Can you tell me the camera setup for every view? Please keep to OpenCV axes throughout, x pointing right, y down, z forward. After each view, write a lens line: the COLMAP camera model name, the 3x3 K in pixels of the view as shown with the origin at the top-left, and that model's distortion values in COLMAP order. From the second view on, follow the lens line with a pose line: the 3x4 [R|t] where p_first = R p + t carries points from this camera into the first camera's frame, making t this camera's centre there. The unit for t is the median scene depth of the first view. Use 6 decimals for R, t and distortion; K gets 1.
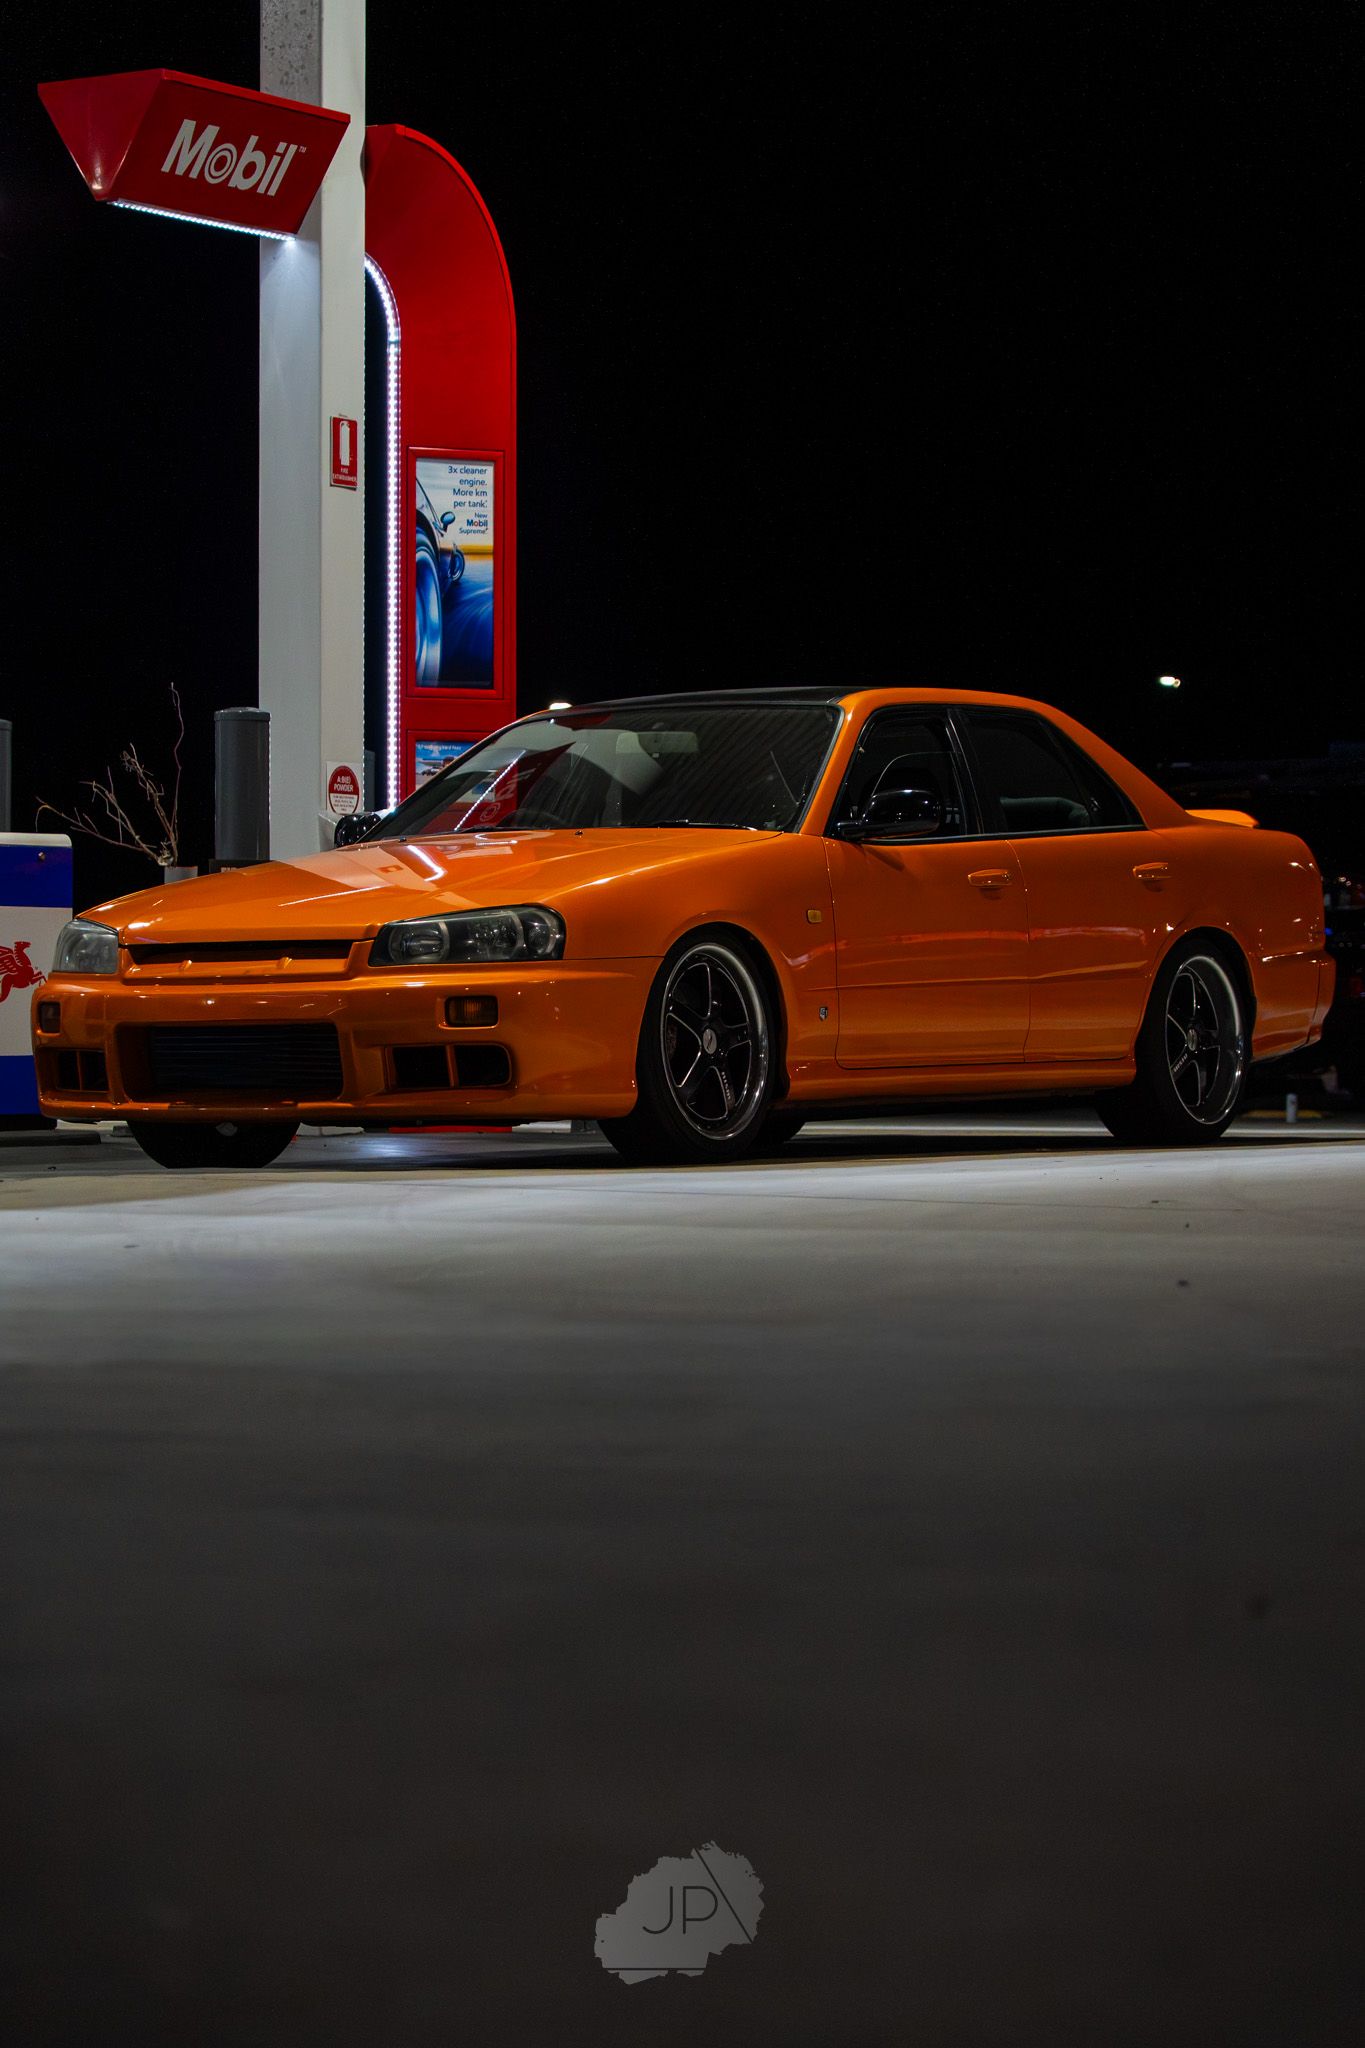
lens RADIAL K [[5626.0, 0, 737.6], [0, 5626.0, 987.9], [0, 0, 1]] dist [0.055307, 0.000000]
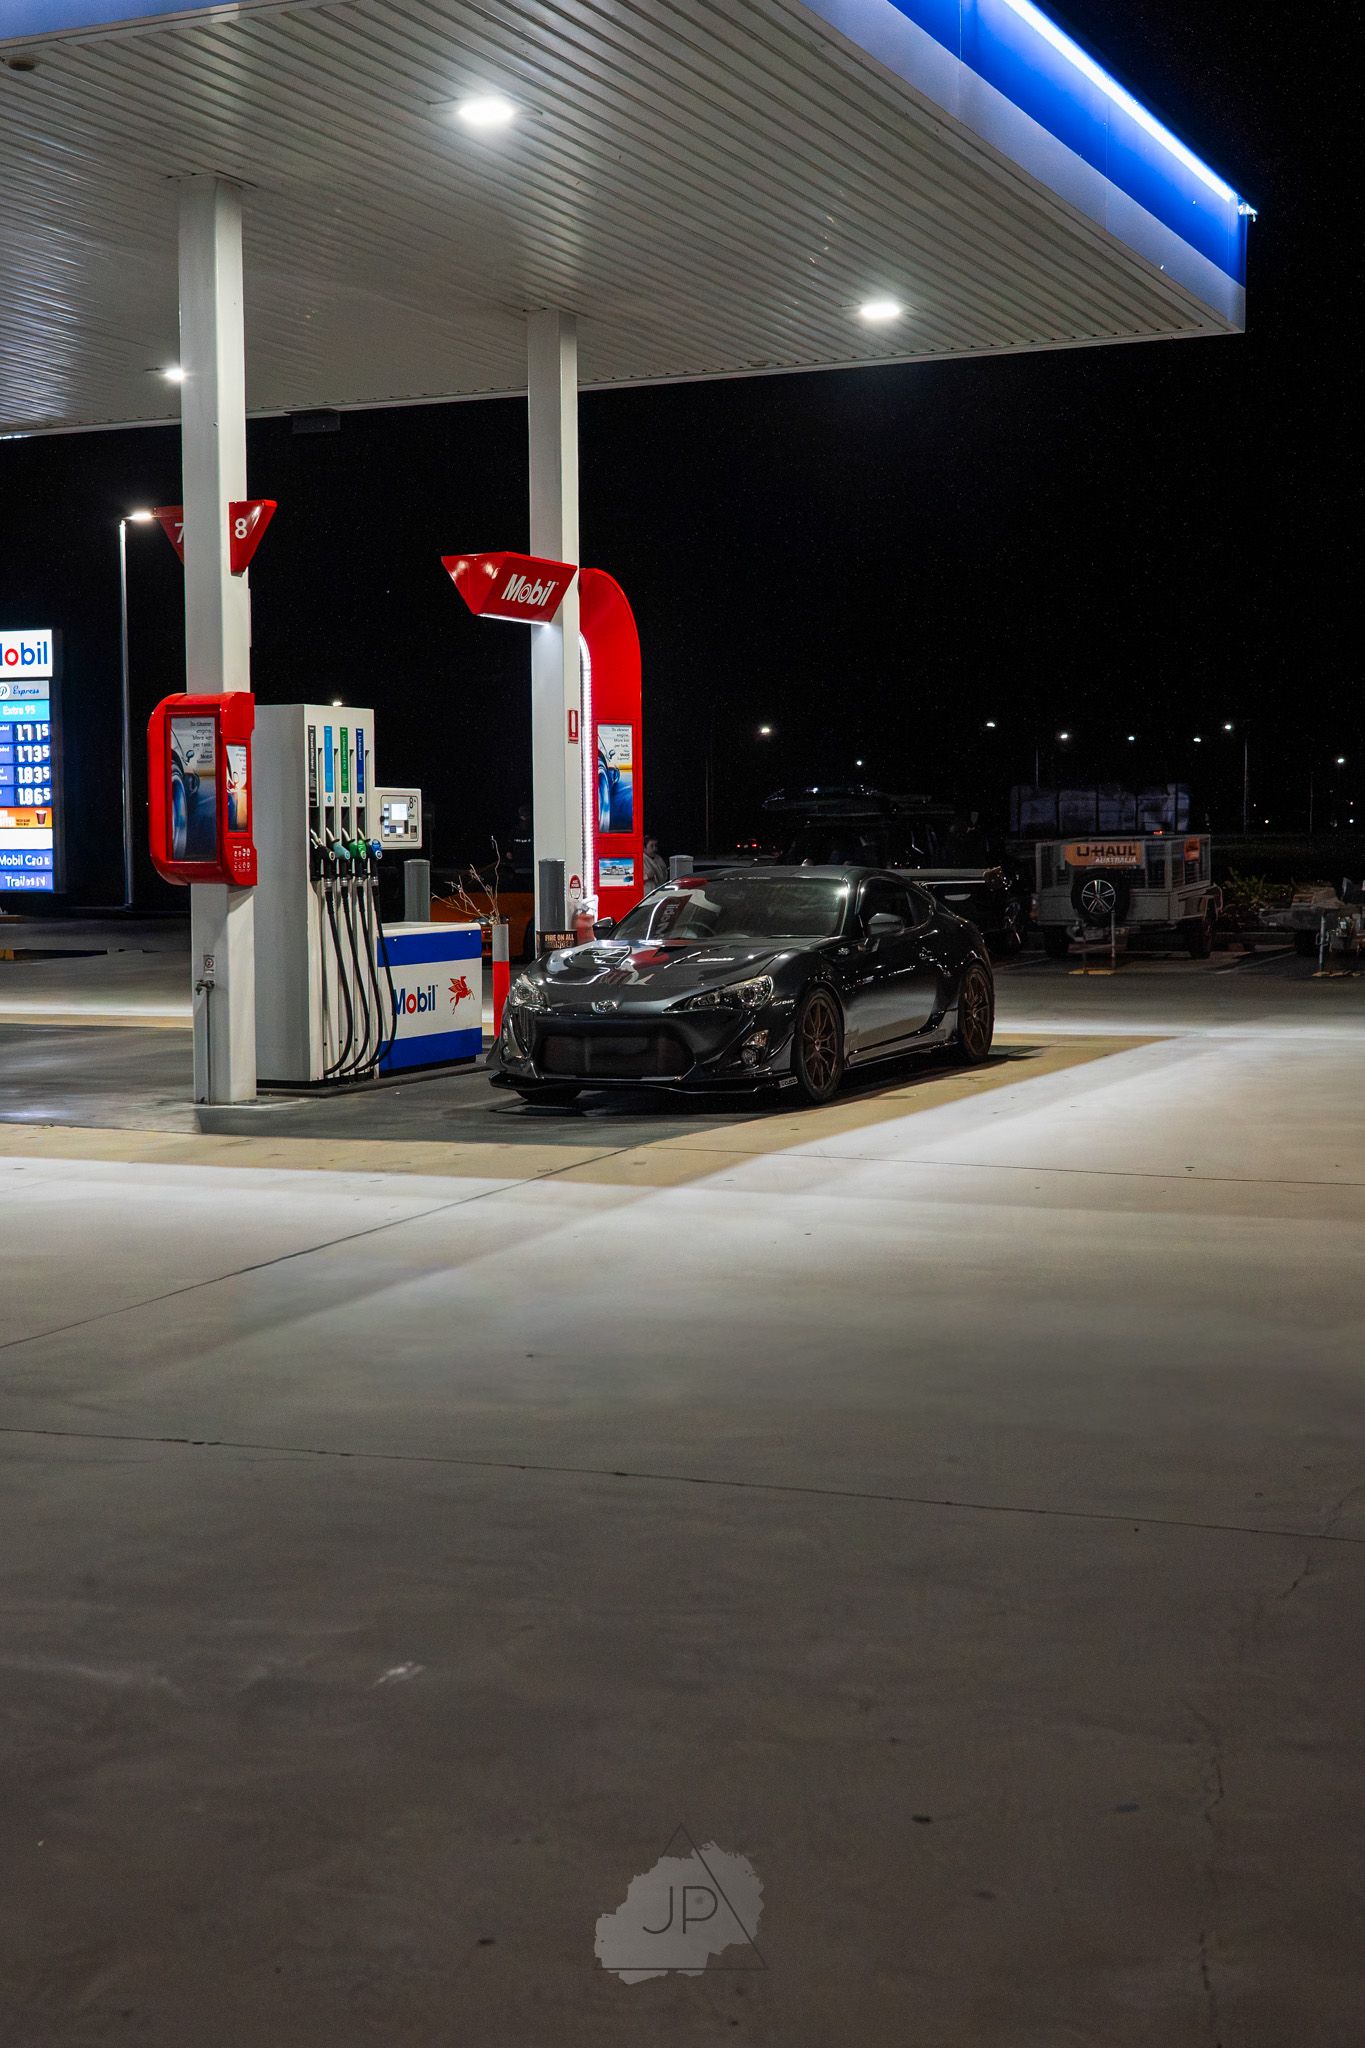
lens RADIAL K [[2639.7, 0, 689.2], [0, 2639.7, 1033.5], [0, 0, 1]] dist [0.051786, 0.000000]
pose [[0.993381, -0.018931, 0.113293, -0.141109], [0.009717, 0.996640, 0.081334, -0.060418], [-0.114452, -0.079695, 0.990227, 0.005126]]
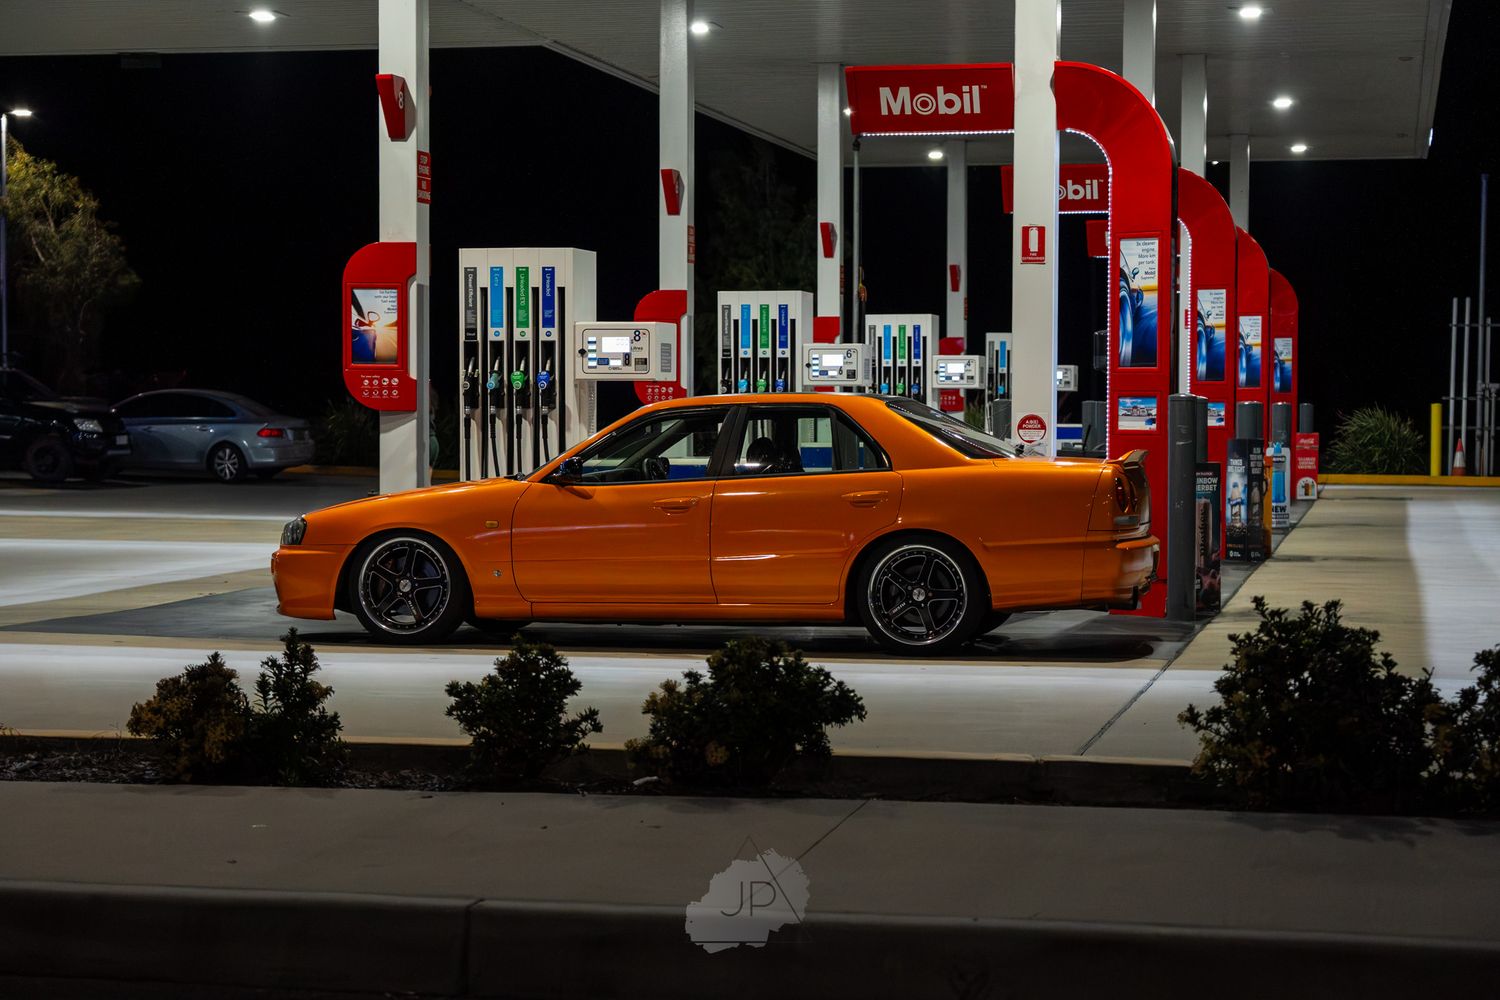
lens RADIAL K [[2879.5, 0, 769.4], [0, 2879.5, 529.8], [0, 0, 1]] dist [0.047327, 0.000000]
pose [[0.330858, 0.040989, -0.942790, 0.797006], [0.003994, 0.998986, 0.044834, -0.044314], [0.943672, -0.018599, 0.330359, 0.603967]]
